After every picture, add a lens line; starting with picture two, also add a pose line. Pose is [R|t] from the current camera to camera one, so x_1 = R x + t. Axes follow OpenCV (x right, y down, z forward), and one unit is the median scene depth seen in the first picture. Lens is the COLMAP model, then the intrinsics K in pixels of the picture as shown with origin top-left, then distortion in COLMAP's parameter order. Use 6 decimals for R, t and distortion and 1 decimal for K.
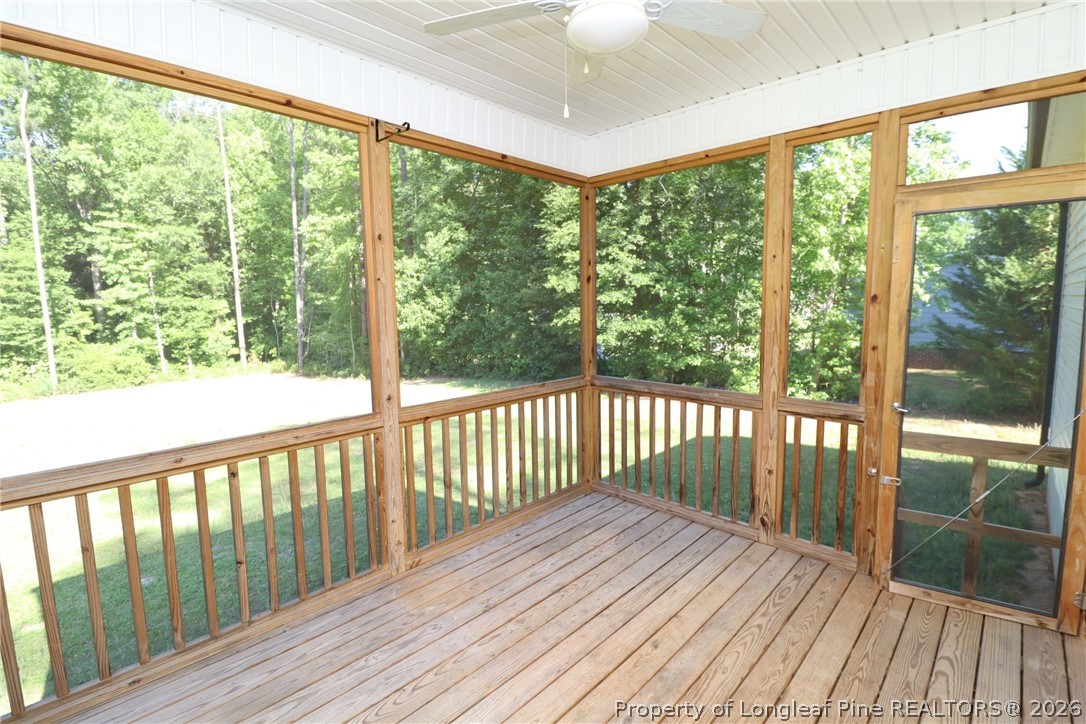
lens RADIAL K [[502.4, 0, 557.0], [0, 502.4, 355.1], [0, 0, 1]] dist [-0.001327, -0.010898]
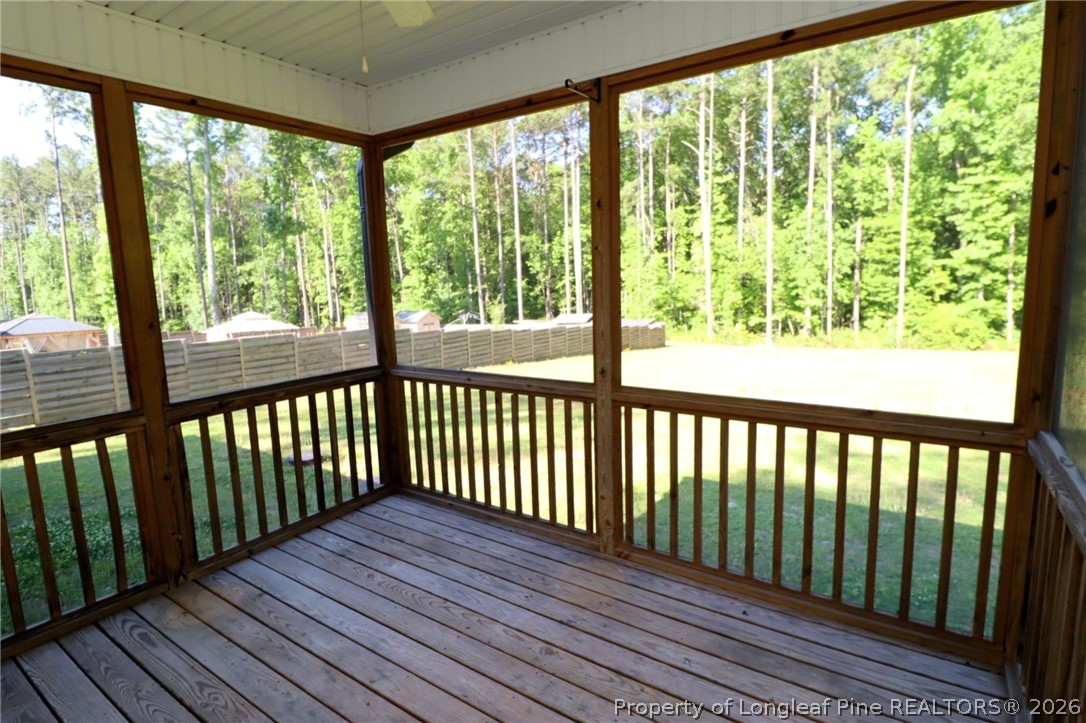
lens RADIAL K [[547.6, 0, 557.3], [0, 547.6, 353.0], [0, 0, 1]] dist [0.001049, -0.014817]
pose [[0.155493, 0.140630, -0.977776, 0.050526], [-0.079055, 0.988412, 0.129588, -0.005910], [0.984669, 0.057148, 0.164808, 0.055249]]
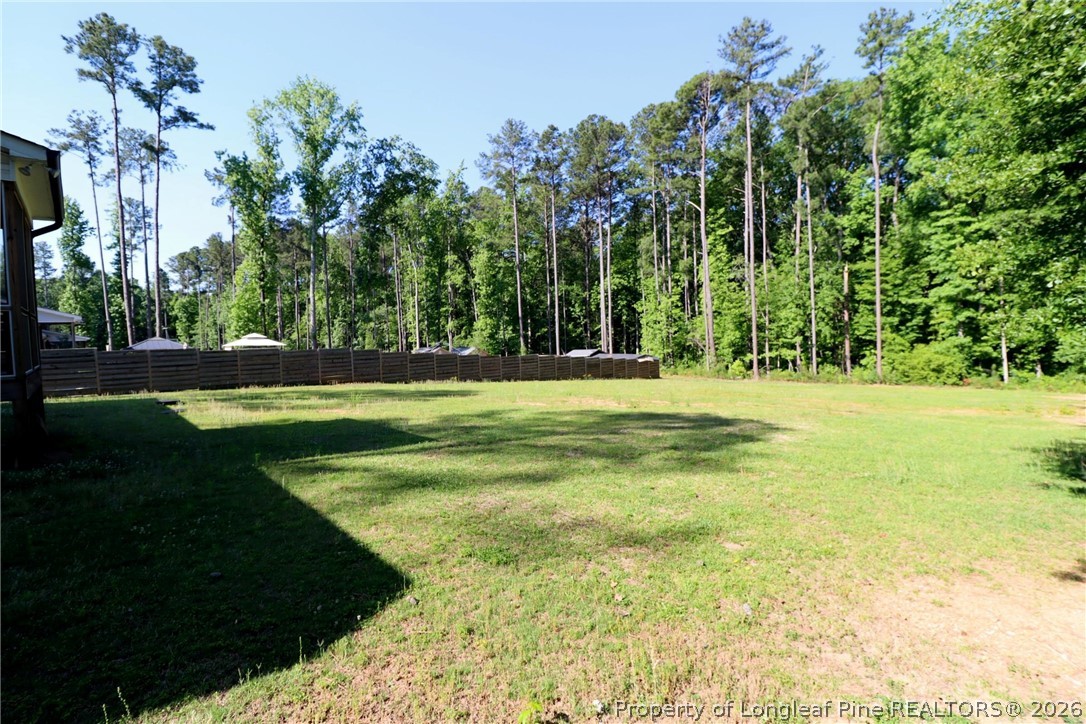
lens RADIAL K [[502.4, 0, 557.0], [0, 502.4, 355.1], [0, 0, 1]] dist [-0.001327, -0.010898]
pose [[-0.061759, 0.061826, -0.996174, 0.164851], [-0.077880, 0.994738, 0.066565, -0.004007], [0.995048, 0.081693, -0.056619, 0.306244]]
